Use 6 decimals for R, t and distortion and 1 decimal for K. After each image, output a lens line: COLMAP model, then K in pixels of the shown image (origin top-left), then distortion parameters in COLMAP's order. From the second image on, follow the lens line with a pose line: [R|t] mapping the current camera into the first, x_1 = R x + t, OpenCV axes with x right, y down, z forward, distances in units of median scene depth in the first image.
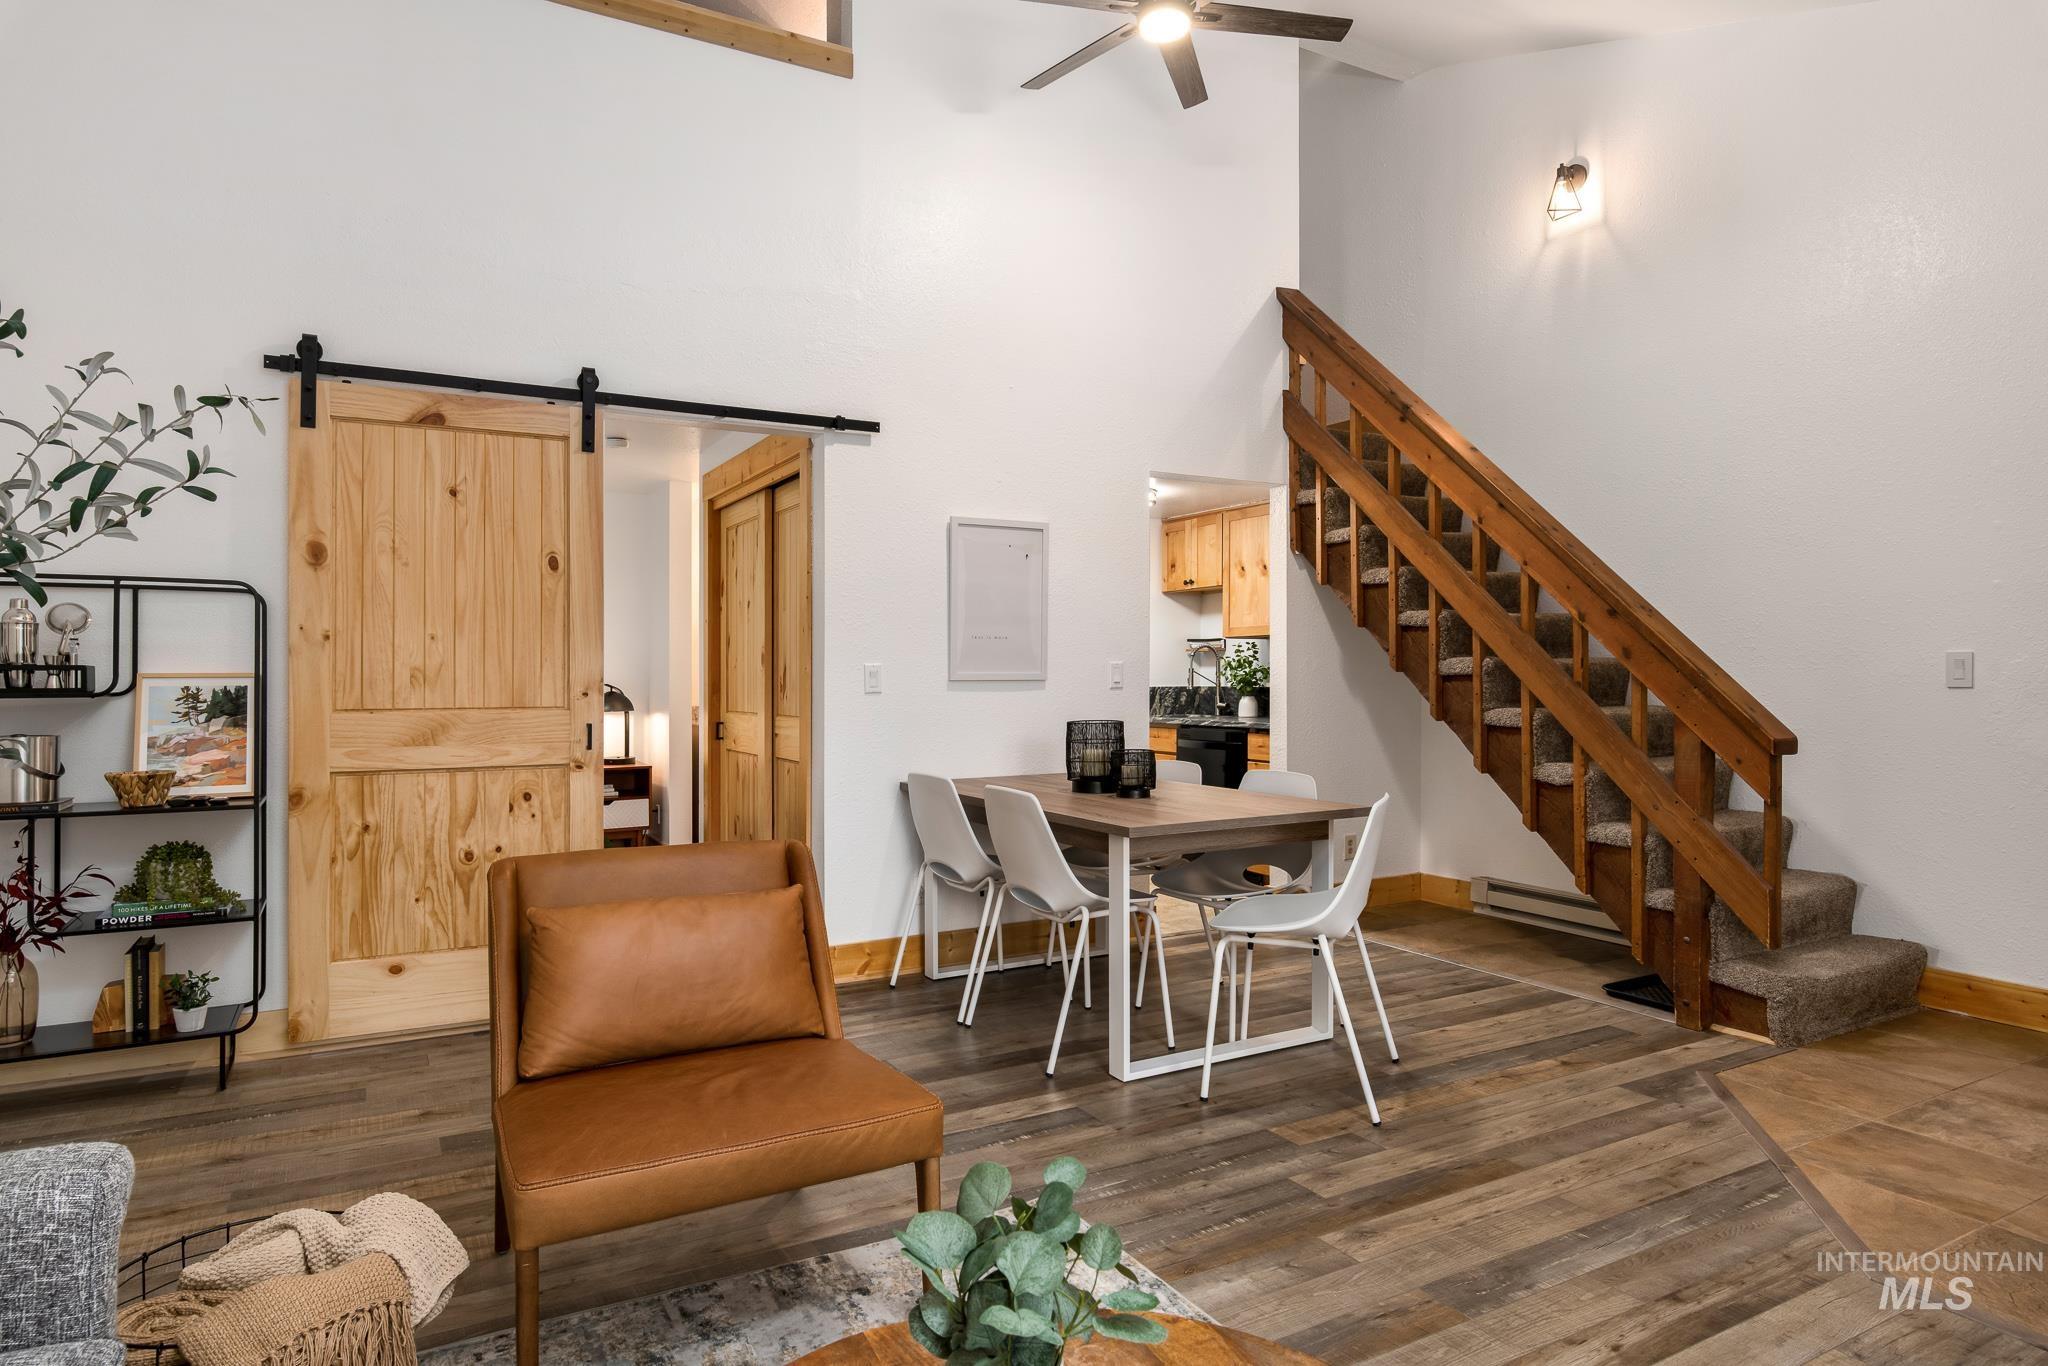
lens RADIAL K [[1181.8, 0, 1029.4], [0, 1181.8, 713.8], [0, 0, 1]] dist [0.000603, -0.002102]
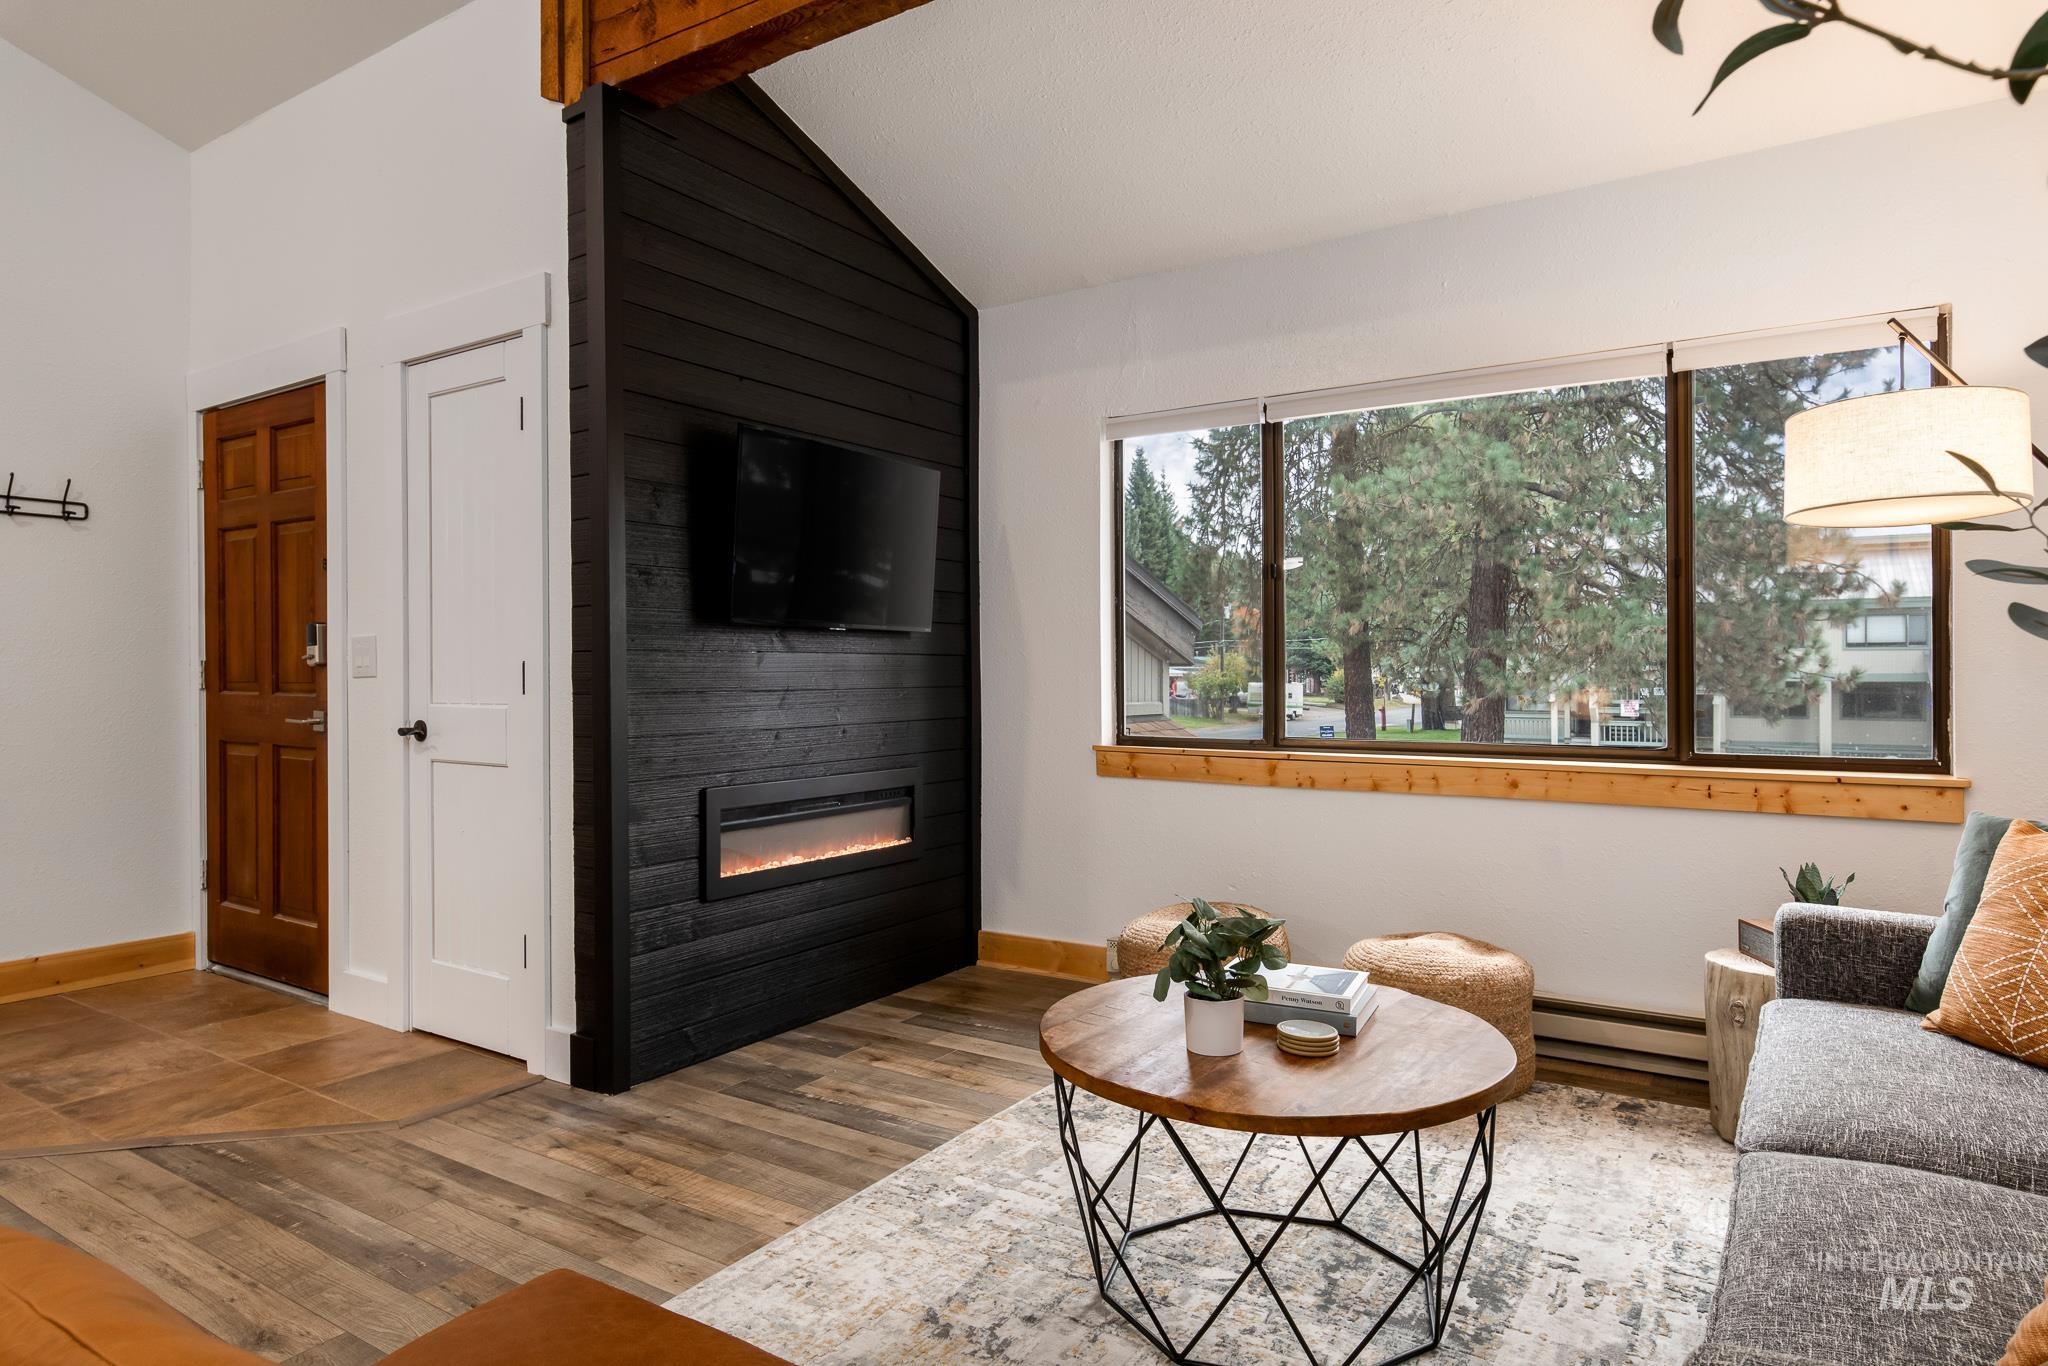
lens RADIAL K [[1192.4, 0, 1019.1], [0, 1192.4, 682.4], [0, 0, 1]] dist [0.000634, 0.001392]
pose [[-0.465426, -0.004643, 0.885075, -0.330103], [0.035494, 0.999084, 0.023906, -0.003097], [-0.884375, 0.042541, -0.464834, 0.445690]]
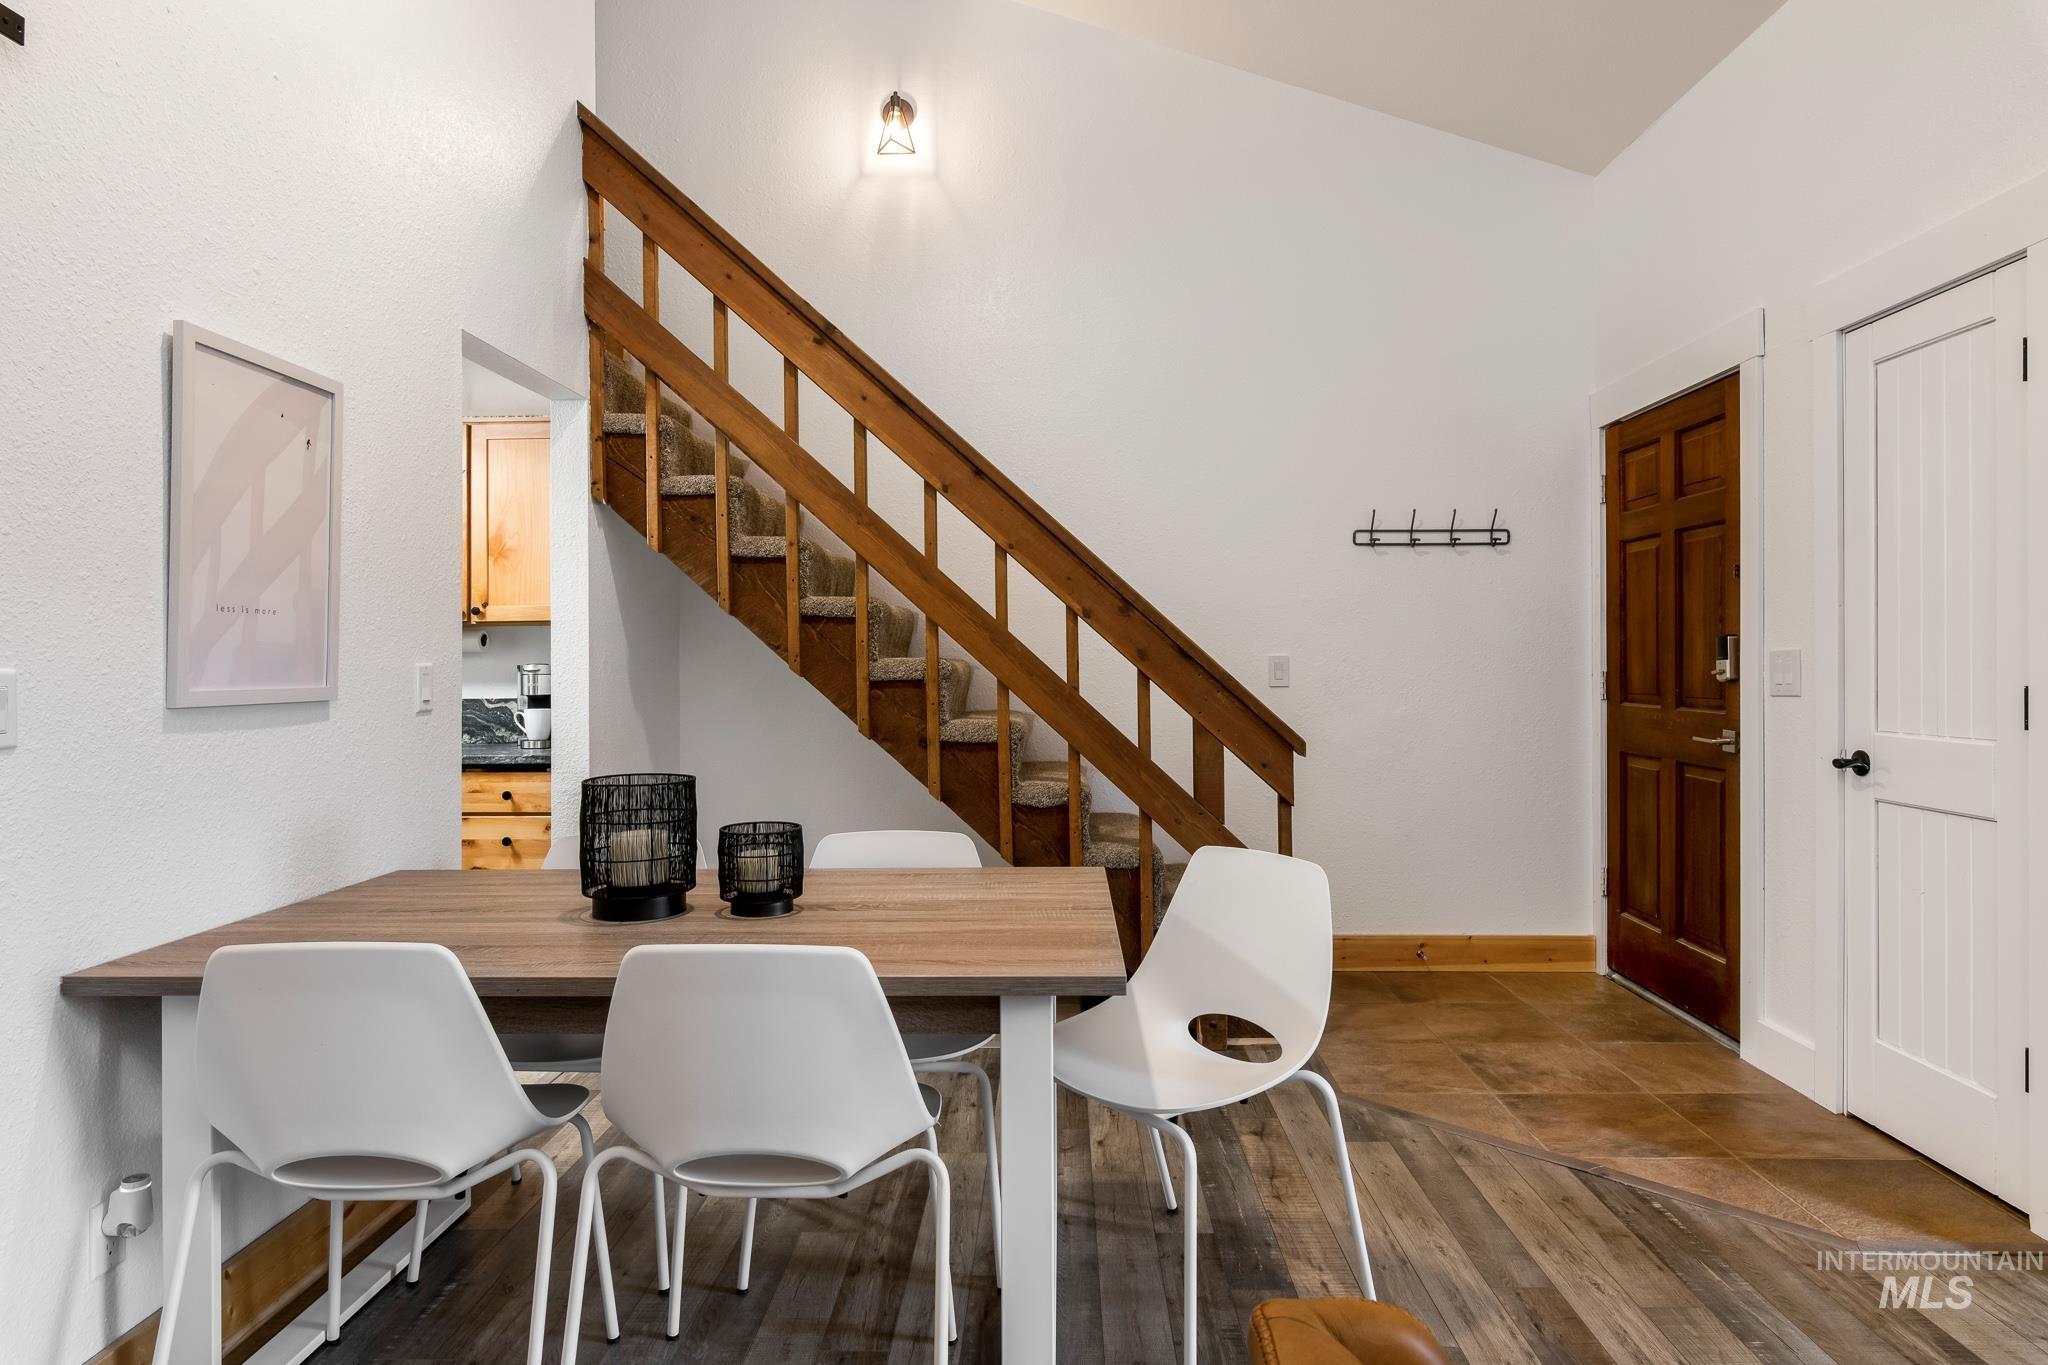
lens RADIAL K [[1181.8, 0, 1025.7], [0, 1181.8, 680.2], [0, 0, 1]] dist [0.000603, -0.002102]
pose [[0.510081, -0.012604, 0.860034, -0.256166], [0.035117, 0.999364, -0.006182, -0.023572], [-0.859409, 0.033356, 0.510199, 0.490456]]
